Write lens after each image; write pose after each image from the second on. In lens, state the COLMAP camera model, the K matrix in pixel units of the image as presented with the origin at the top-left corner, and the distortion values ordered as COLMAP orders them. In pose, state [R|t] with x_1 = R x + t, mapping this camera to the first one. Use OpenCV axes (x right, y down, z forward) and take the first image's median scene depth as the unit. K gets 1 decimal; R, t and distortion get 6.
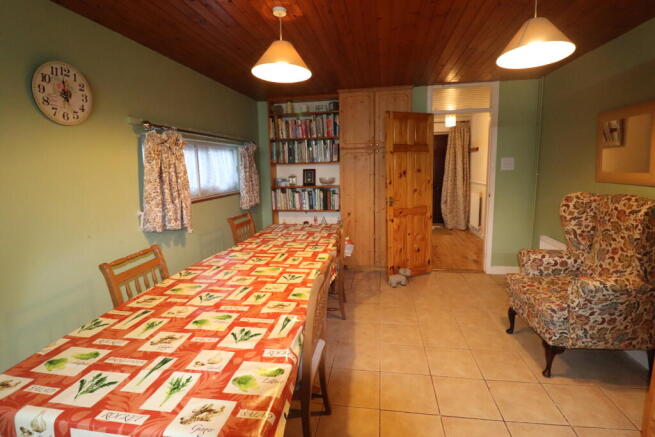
lens RADIAL K [[339.5, 0, 327.5], [0, 339.5, 218.5], [0, 0, 1]] dist [-0.000659, -0.000028]
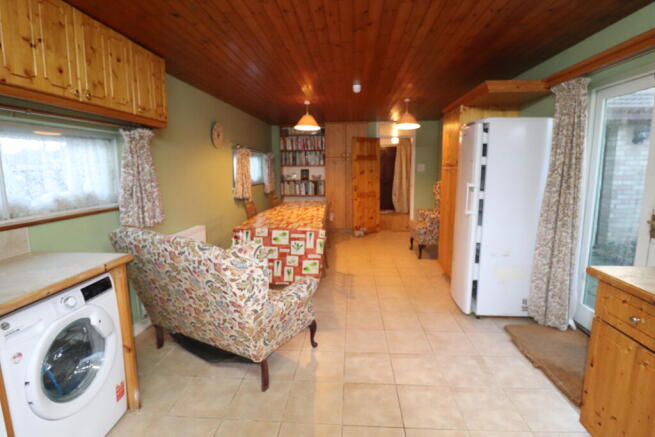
lens RADIAL K [[339.5, 0, 327.5], [0, 339.5, 218.5], [0, 0, 1]] dist [-0.000659, -0.000028]
pose [[0.996312, 0.002781, 0.085763, -0.089869], [-0.002185, 0.999973, -0.007038, 0.101366], [-0.085780, 0.006824, 0.996291, -0.624394]]
